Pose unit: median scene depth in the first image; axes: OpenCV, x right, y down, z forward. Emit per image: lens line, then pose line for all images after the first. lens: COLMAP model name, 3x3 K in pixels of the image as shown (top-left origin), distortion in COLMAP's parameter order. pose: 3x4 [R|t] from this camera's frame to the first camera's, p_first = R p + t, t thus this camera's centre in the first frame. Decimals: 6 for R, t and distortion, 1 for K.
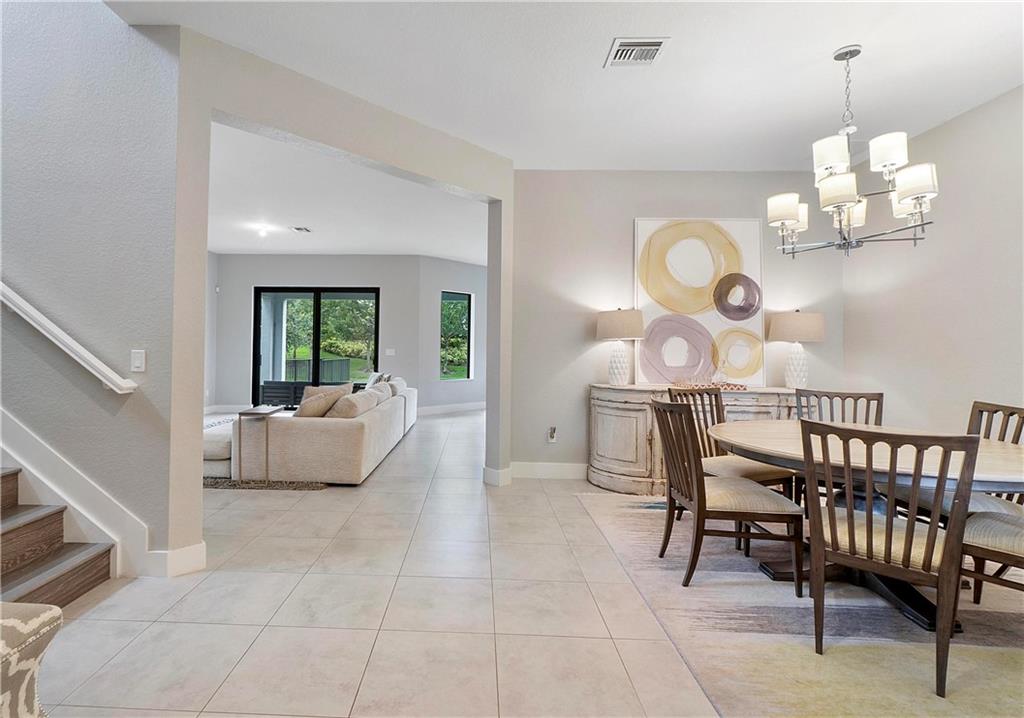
lens RADIAL K [[477.7, 0, 458.5], [0, 477.7, 341.4], [0, 0, 1]] dist [-0.004860, 0.000010]
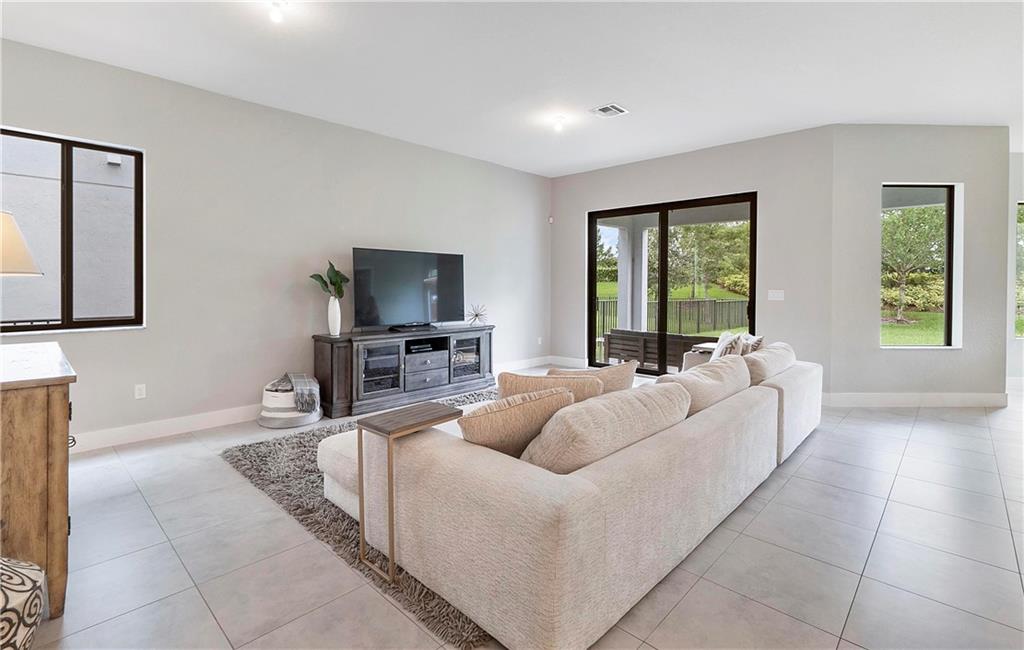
lens RADIAL K [[469.2, 0, 525.4], [0, 469.2, 288.1], [0, 0, 1]] dist [0.000643, 0.000260]
pose [[0.762111, -0.002983, -0.647439, 0.001120], [0.013669, 0.999841, 0.011484, 0.004512], [0.647302, -0.017602, 0.762030, 0.683955]]
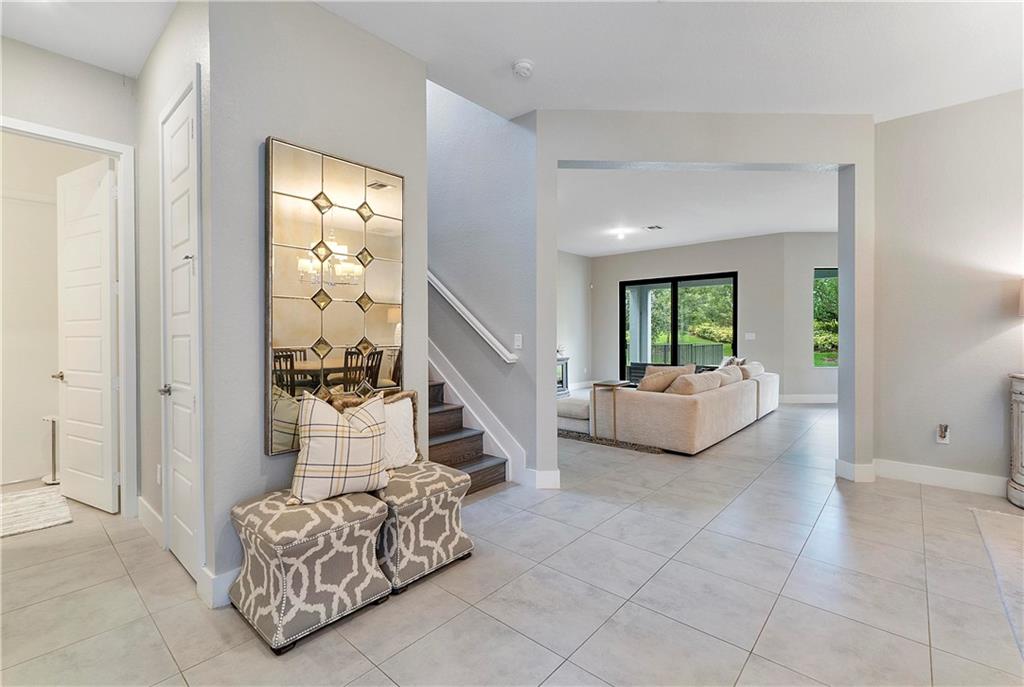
lens RADIAL K [[450.5, 0, 505.9], [0, 450.5, 333.9], [0, 0, 1]] dist [0.001540, 0.000271]
pose [[0.773668, -0.013637, -0.633445, 0.112490], [0.021659, 0.999753, 0.004930, 0.004672], [0.633221, -0.017535, 0.773772, -0.071679]]
